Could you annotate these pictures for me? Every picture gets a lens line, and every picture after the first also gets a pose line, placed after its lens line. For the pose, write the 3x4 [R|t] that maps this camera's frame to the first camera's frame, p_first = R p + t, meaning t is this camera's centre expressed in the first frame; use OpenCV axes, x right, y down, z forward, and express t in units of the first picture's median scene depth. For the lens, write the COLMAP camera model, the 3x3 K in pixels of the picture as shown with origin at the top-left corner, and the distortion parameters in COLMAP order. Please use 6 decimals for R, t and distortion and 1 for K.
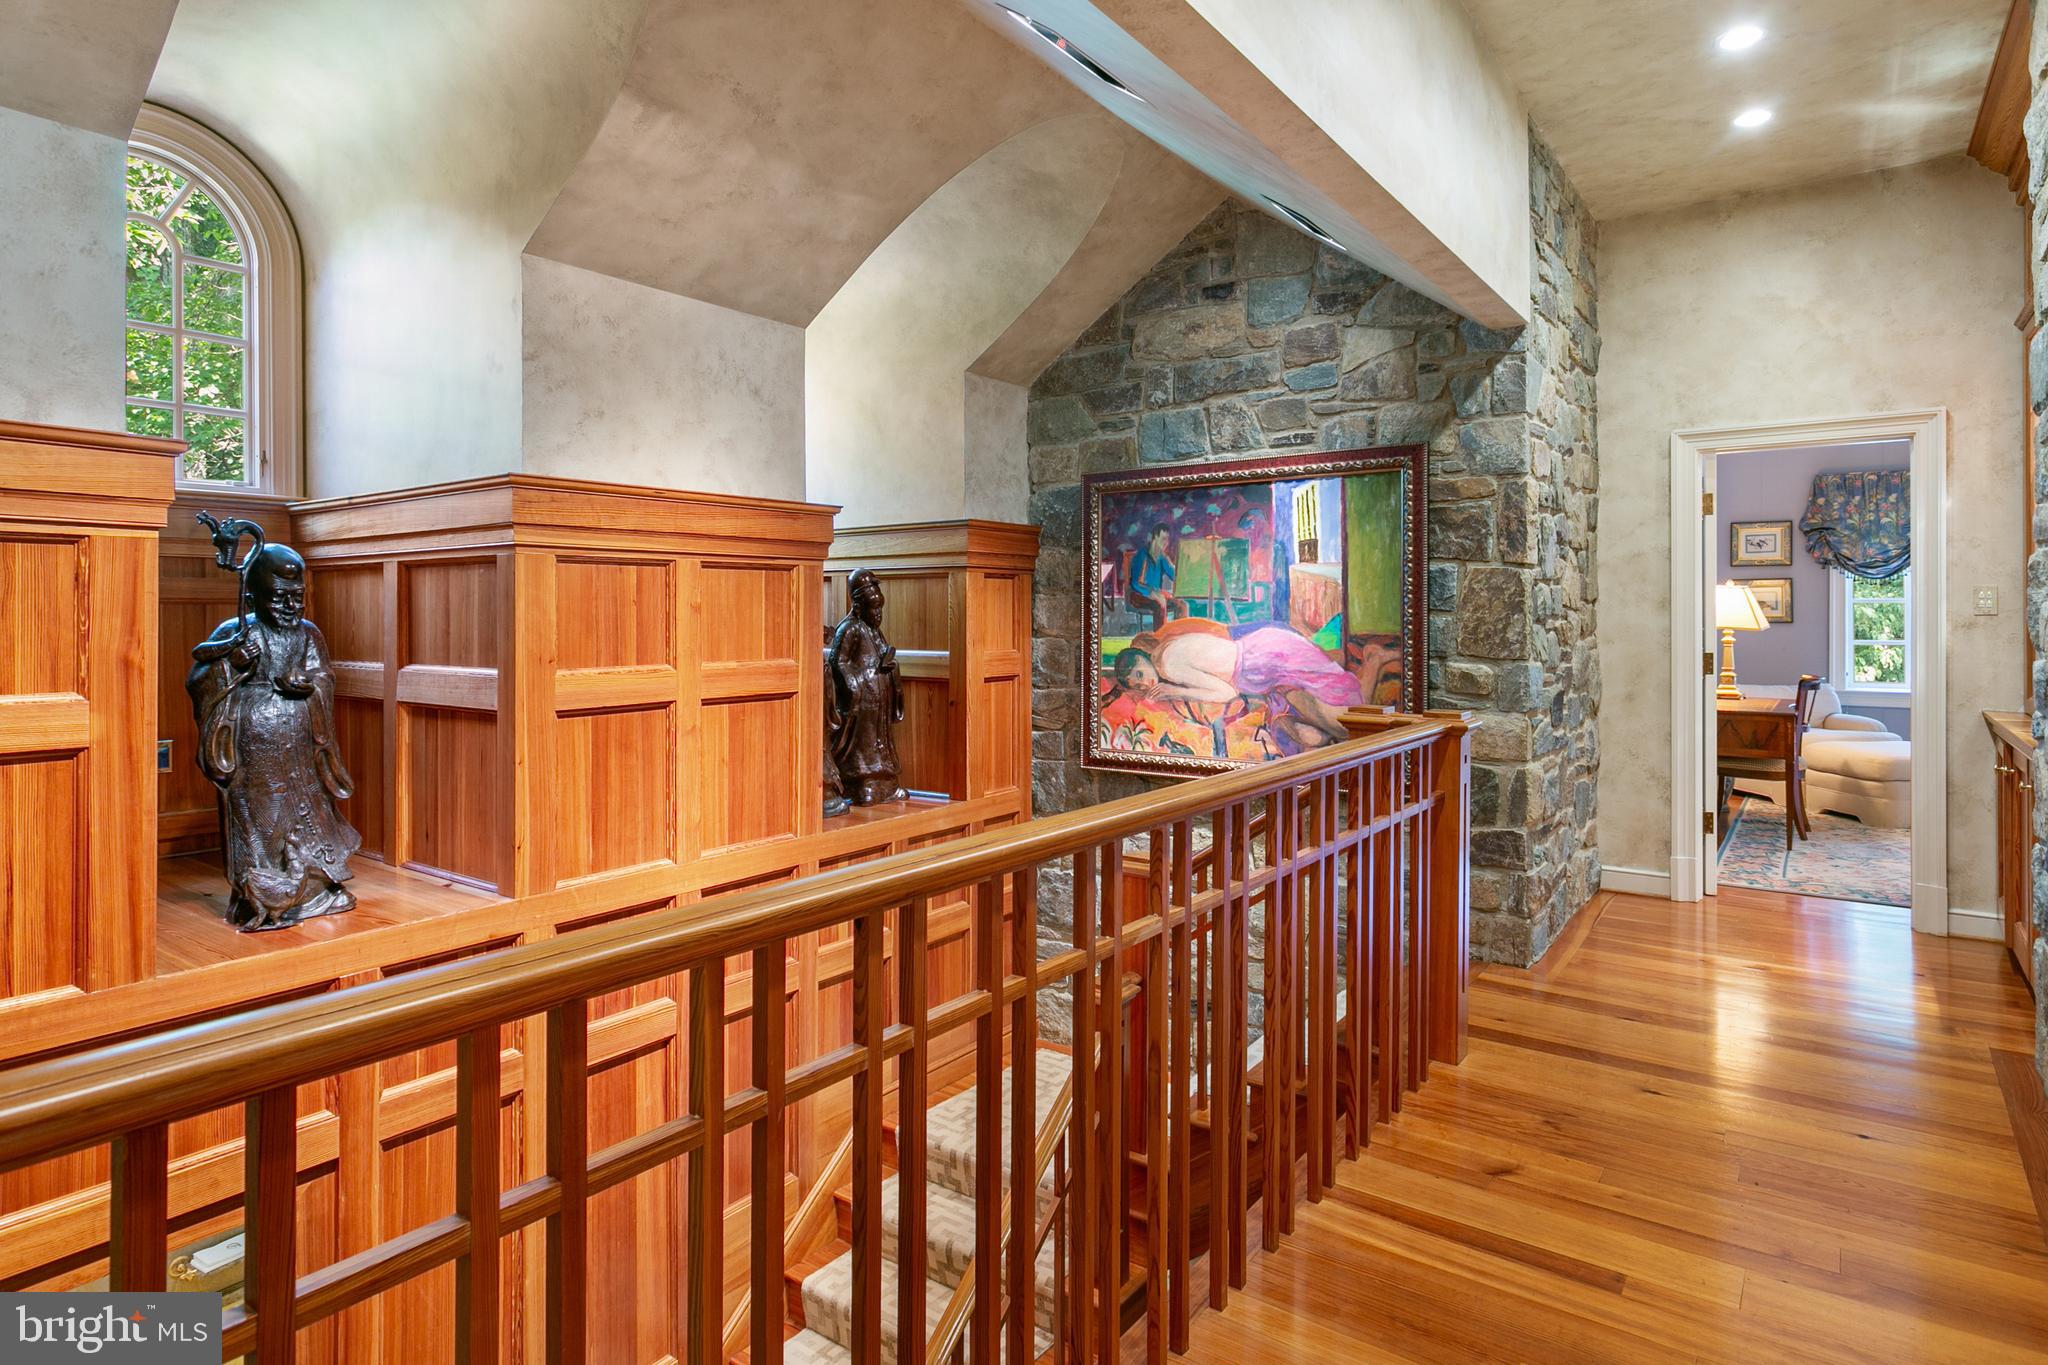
lens RADIAL K [[1132.1, 0, 993.7], [0, 1132.1, 617.3], [0, 0, 1]] dist [-0.000296, 0.001270]
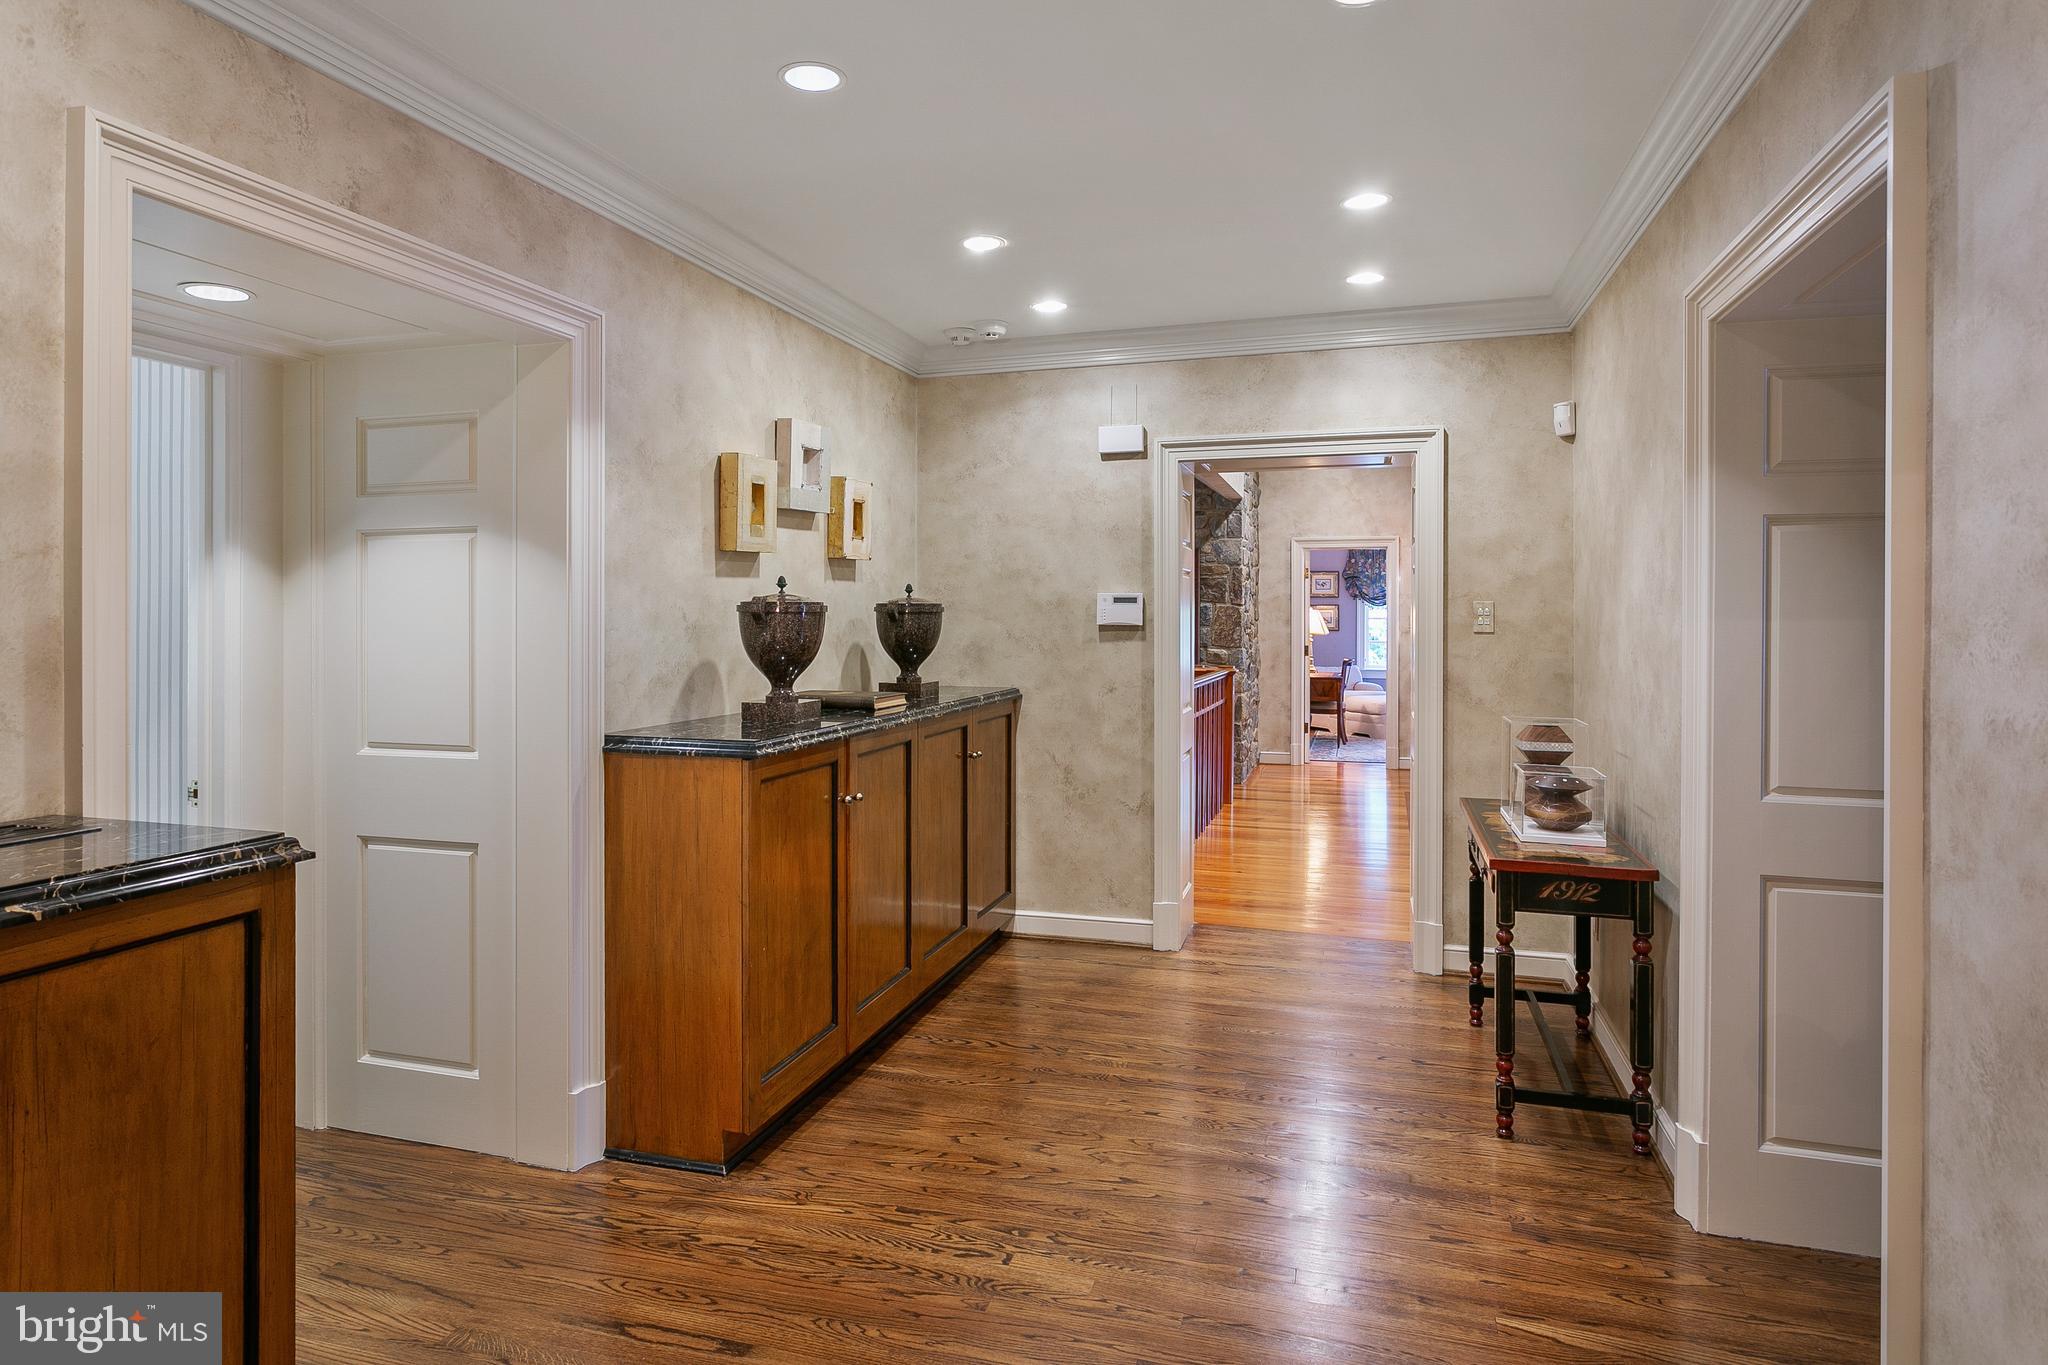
lens RADIAL K [[1200.2, 0, 996.1], [0, 1200.2, 626.9], [0, 0, 1]] dist [0.001449, 0.000002]
pose [[0.942455, 0.000894, 0.334331, -0.628037], [-0.001441, 0.999998, 0.001389, -0.004276], [-0.334329, -0.001791, 0.942455, -0.865374]]
